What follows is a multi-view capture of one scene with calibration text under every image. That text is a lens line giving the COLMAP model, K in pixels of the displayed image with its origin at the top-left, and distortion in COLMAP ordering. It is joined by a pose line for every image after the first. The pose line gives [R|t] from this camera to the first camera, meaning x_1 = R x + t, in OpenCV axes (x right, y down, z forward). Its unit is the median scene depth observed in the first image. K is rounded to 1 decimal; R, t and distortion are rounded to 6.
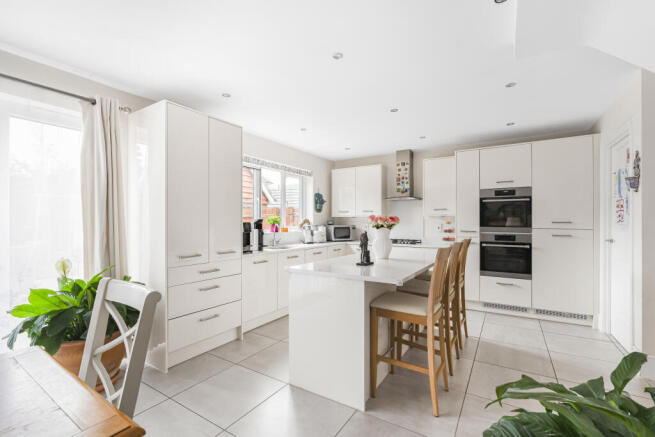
lens RADIAL K [[292.9, 0, 332.0], [0, 292.9, 221.9], [0, 0, 1]] dist [-0.001576, 0.000292]
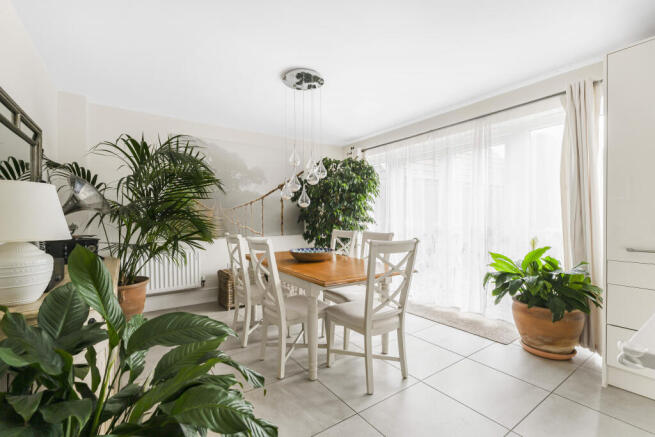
lens RADIAL K [[292.9, 0, 324.9], [0, 292.9, 221.5], [0, 0, 1]] dist [-0.001576, 0.000292]
pose [[-0.403416, 0.016015, -0.914876, 0.539723], [-0.002034, 0.999829, 0.018399, 0.039935], [0.915014, 0.009283, -0.403314, 0.660432]]
